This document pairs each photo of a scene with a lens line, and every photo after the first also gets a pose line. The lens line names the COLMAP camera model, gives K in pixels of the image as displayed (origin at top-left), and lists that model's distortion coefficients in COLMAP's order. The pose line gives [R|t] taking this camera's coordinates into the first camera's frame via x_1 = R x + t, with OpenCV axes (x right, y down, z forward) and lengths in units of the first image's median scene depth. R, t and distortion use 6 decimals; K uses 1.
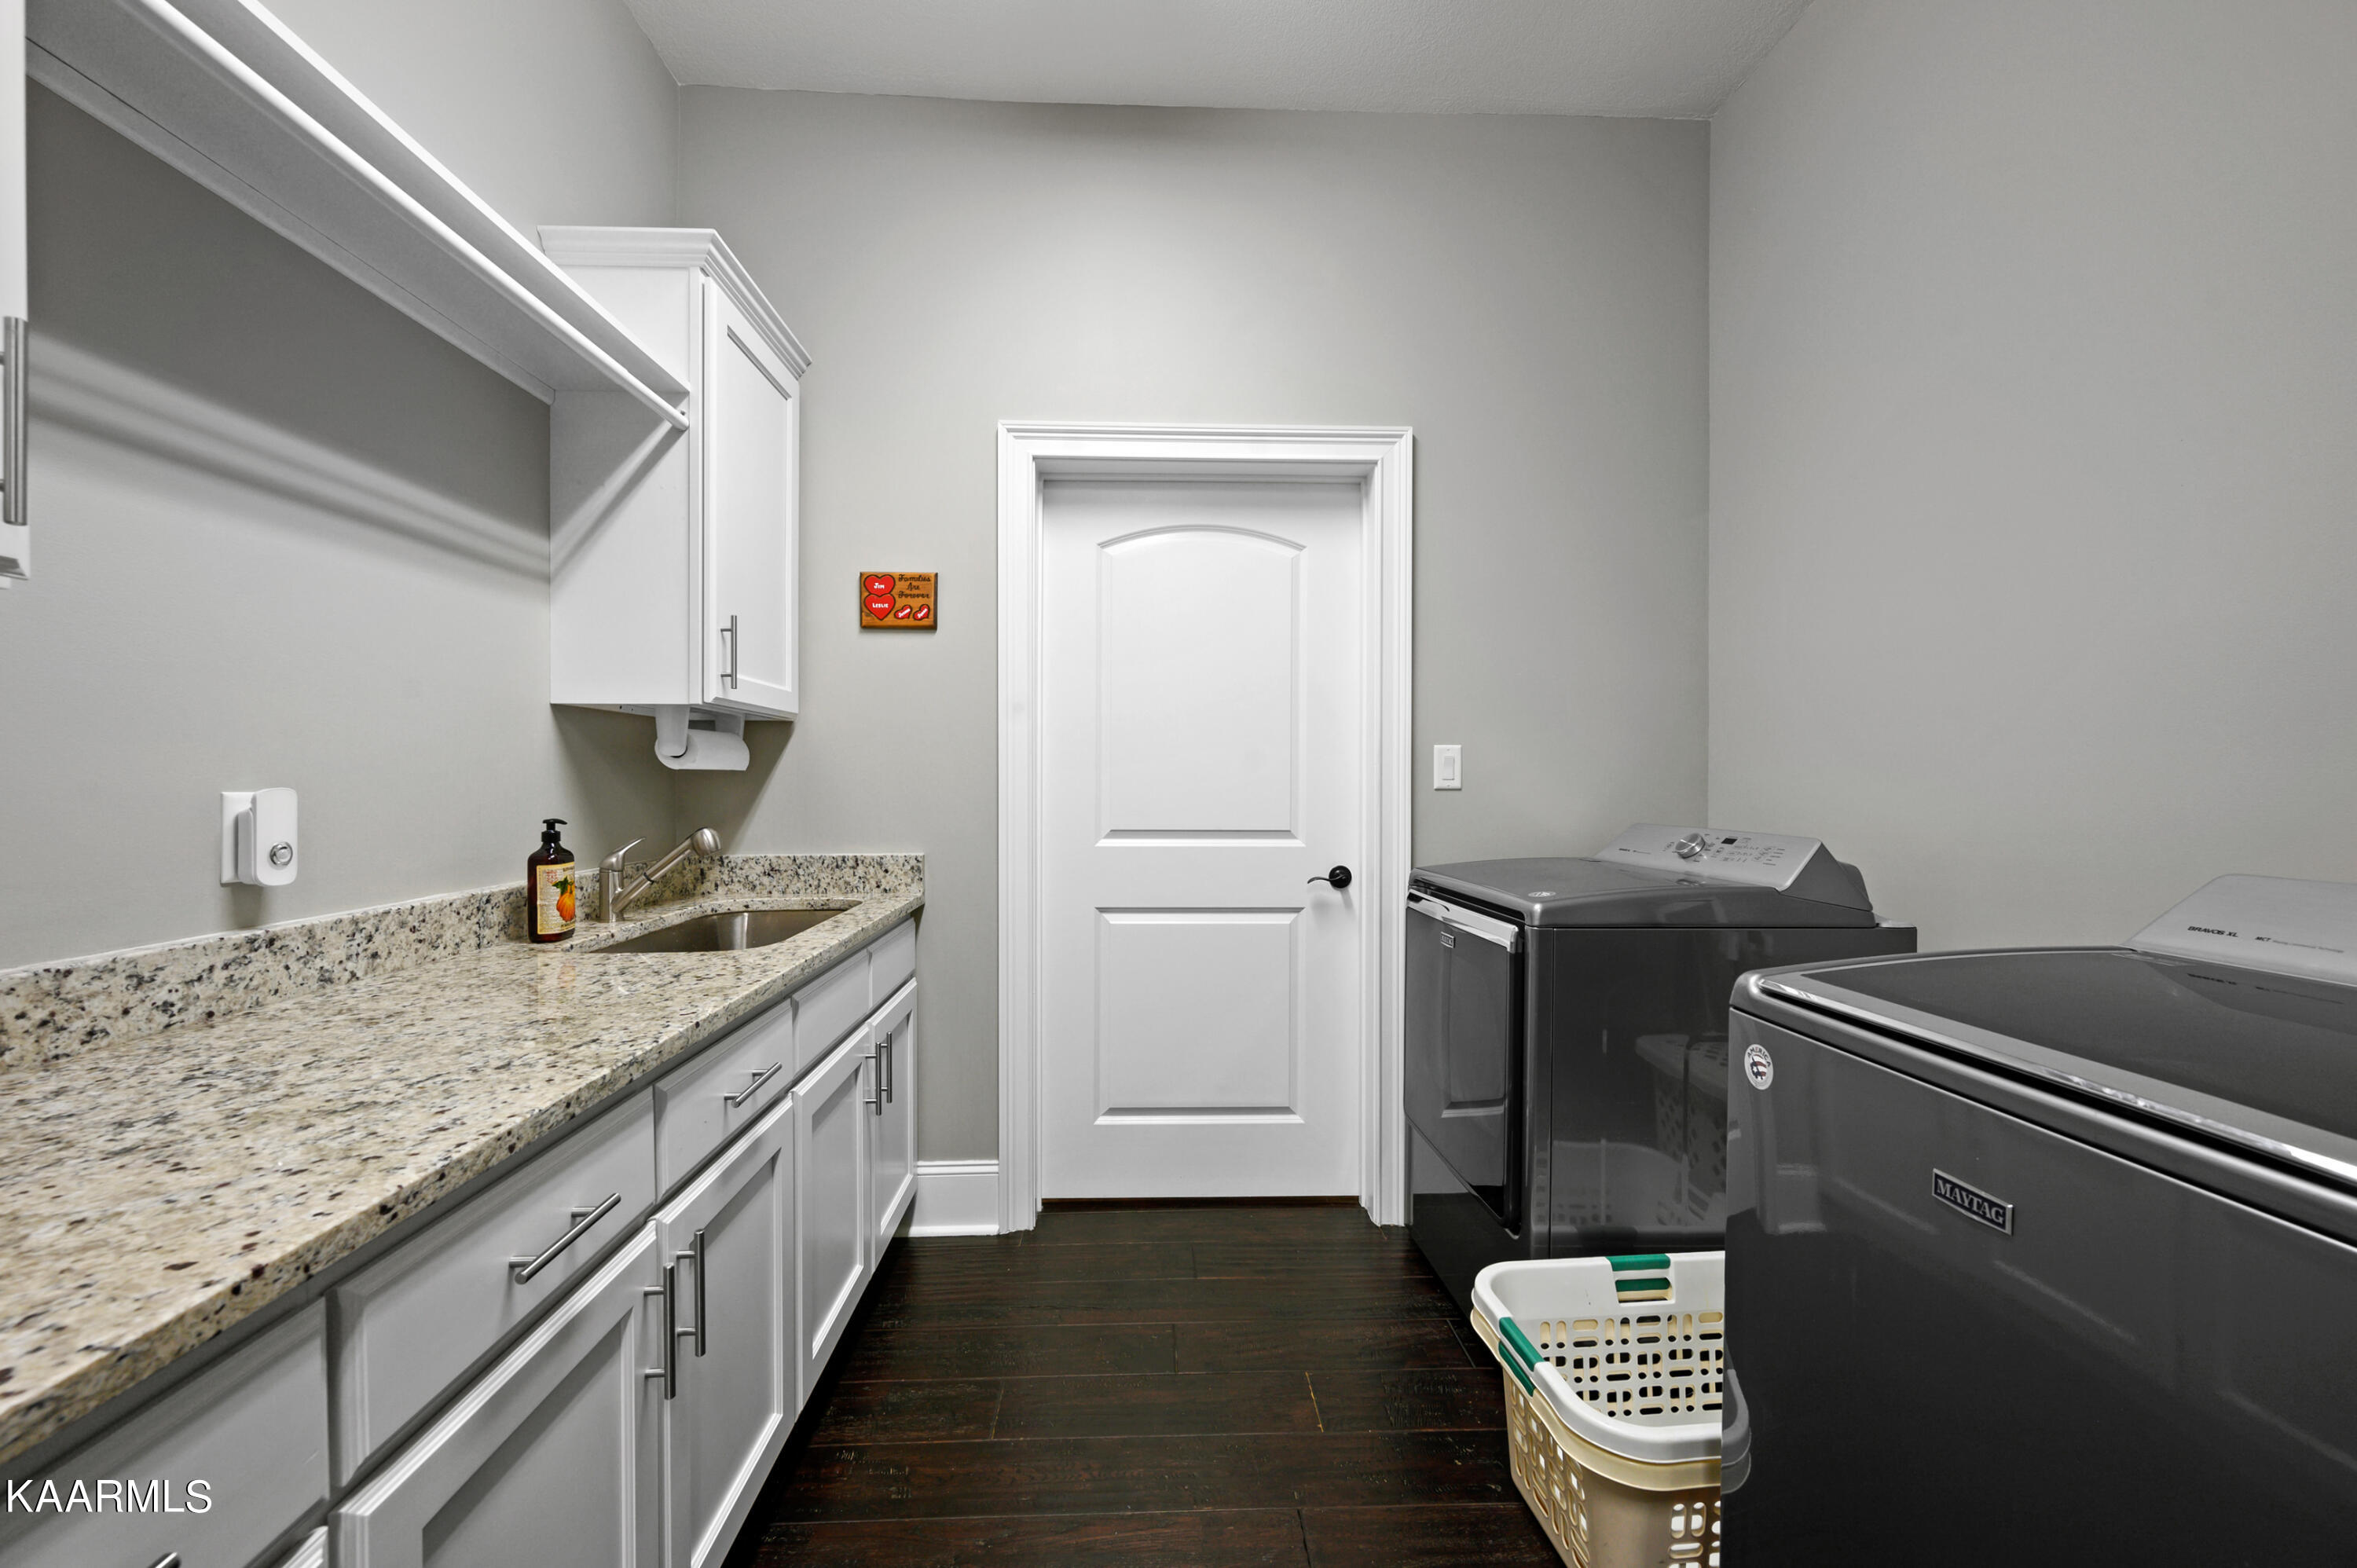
lens RADIAL K [[950.2, 0, 1176.3], [0, 950.2, 782.7], [0, 0, 1]] dist [-0.007007, -0.001697]
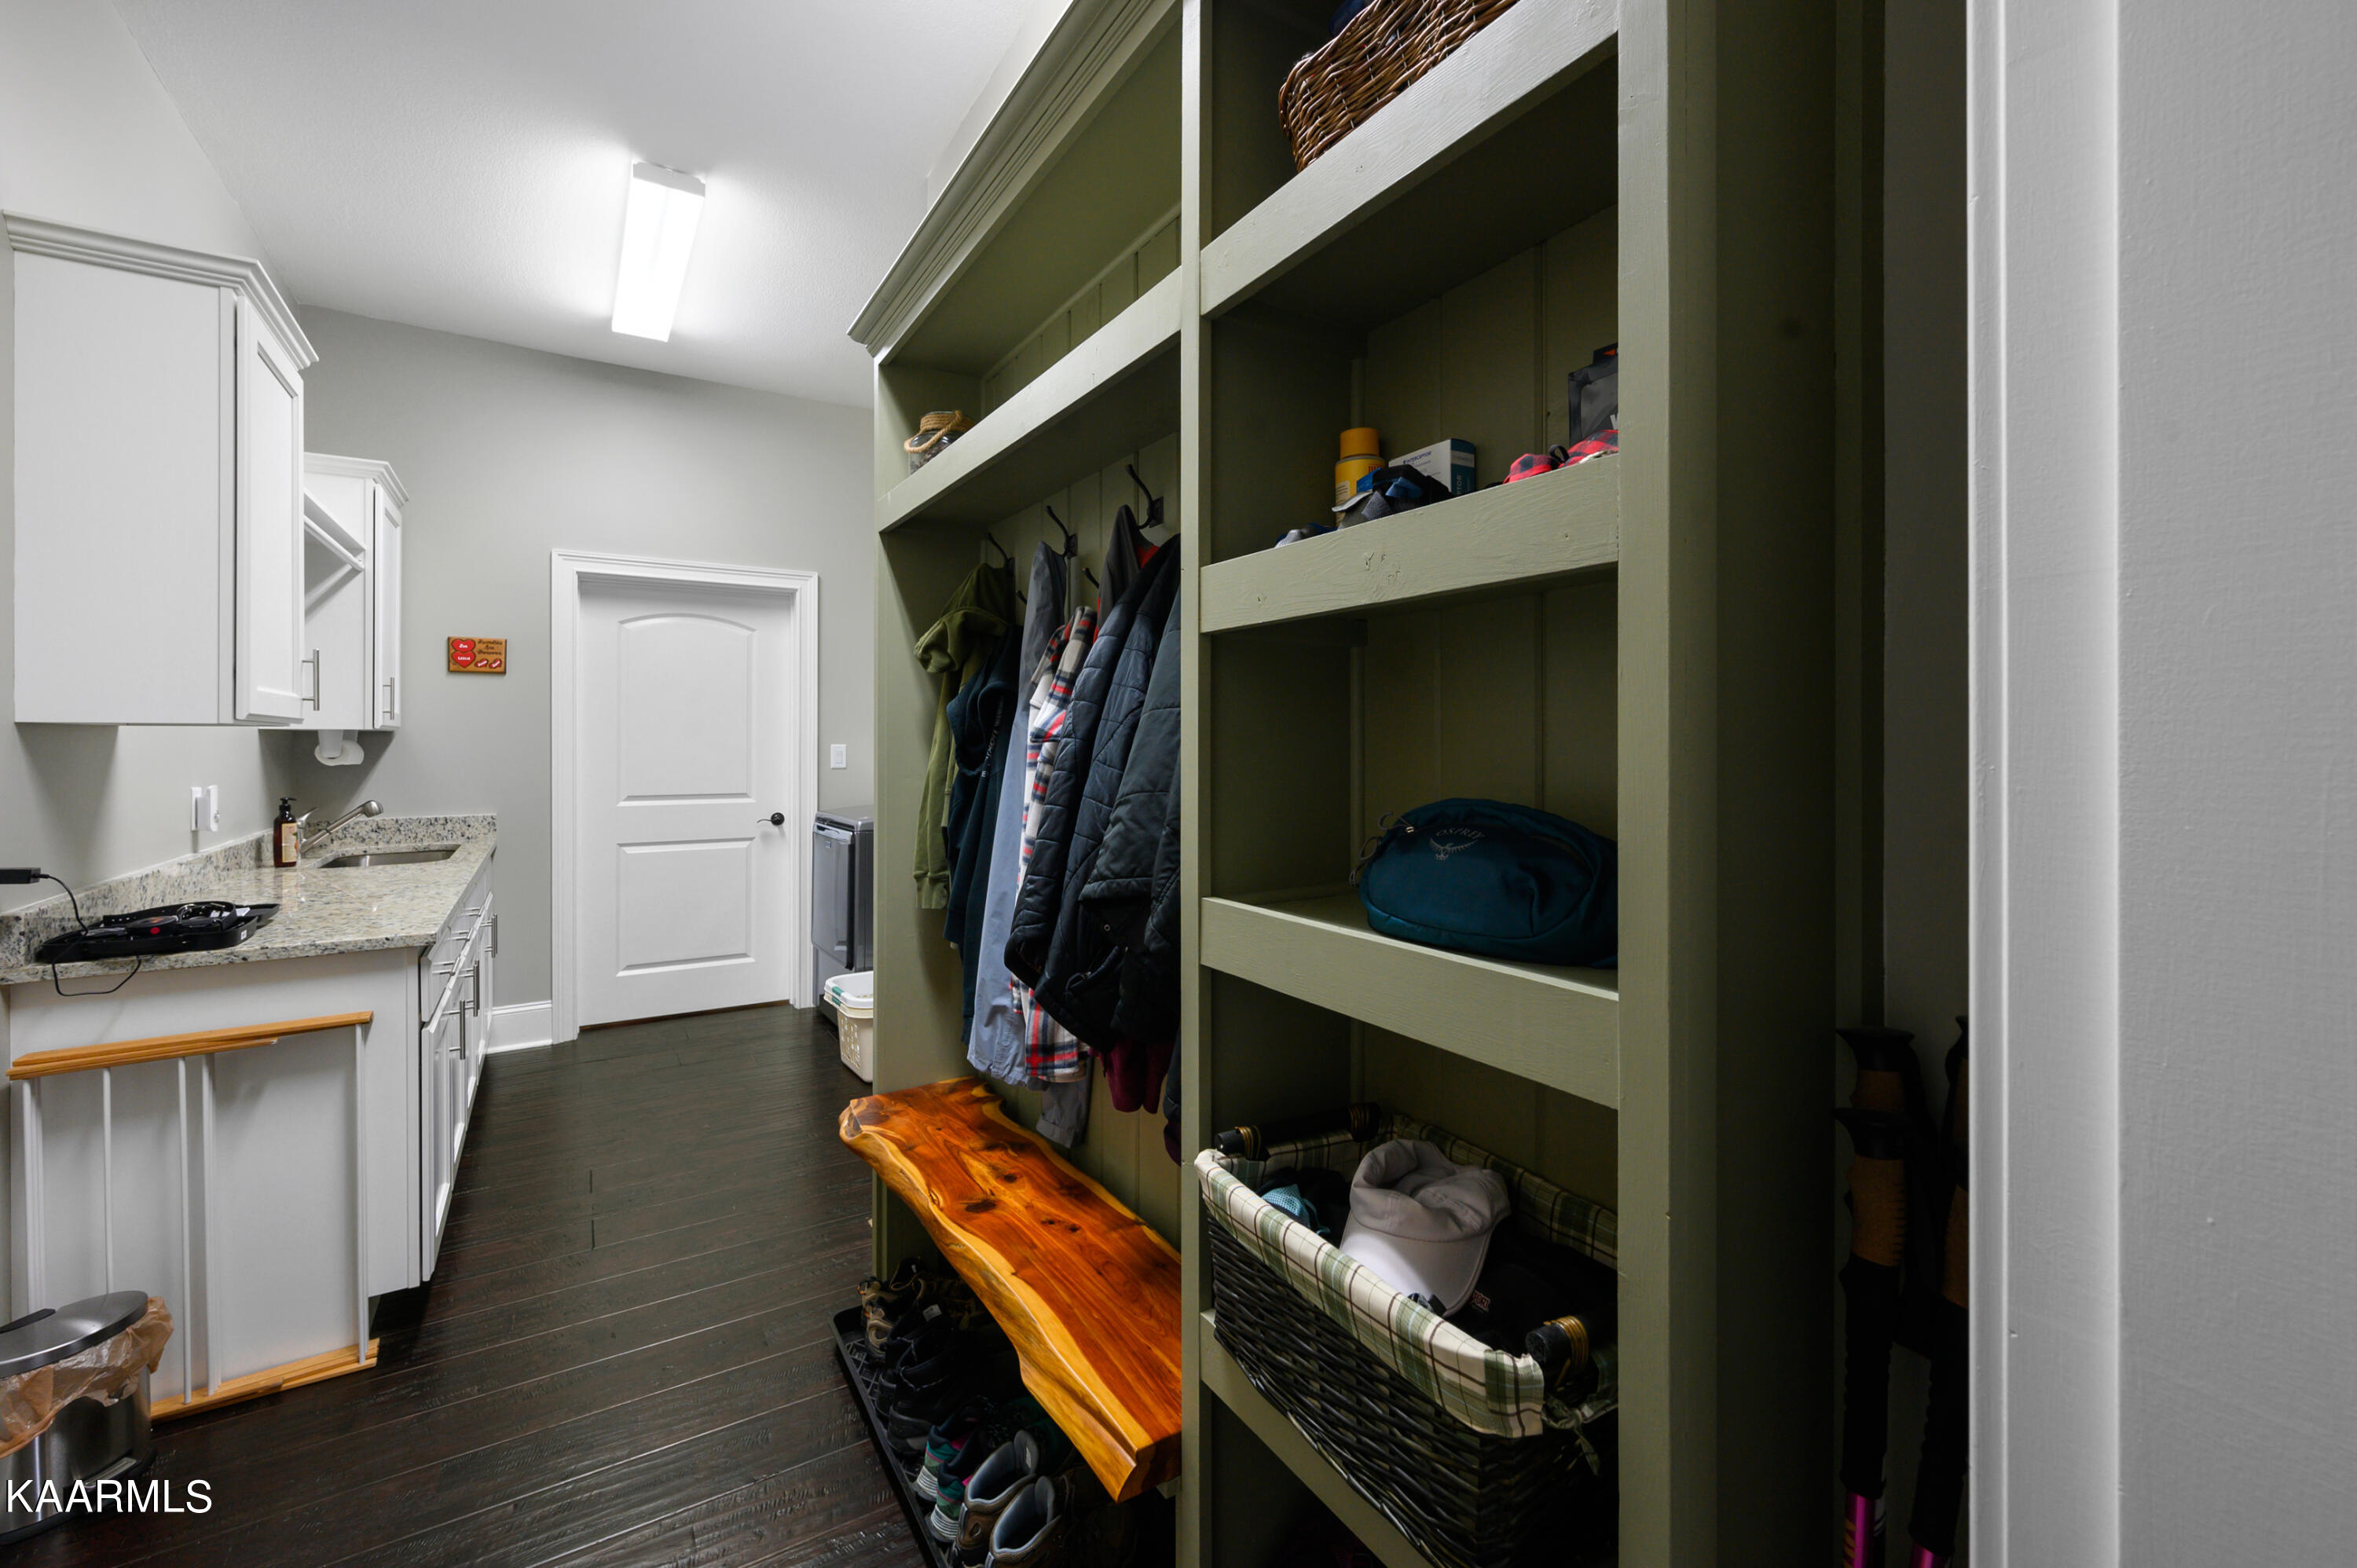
lens RADIAL K [[950.2, 0, 1175.9], [0, 950.2, 736.8], [0, 0, 1]] dist [-0.007007, -0.001697]
pose [[0.866773, 0.000512, 0.498702, -0.069105], [0.003593, 0.999967, -0.007271, -0.039962], [-0.498689, 0.008094, 0.866743, -0.957061]]
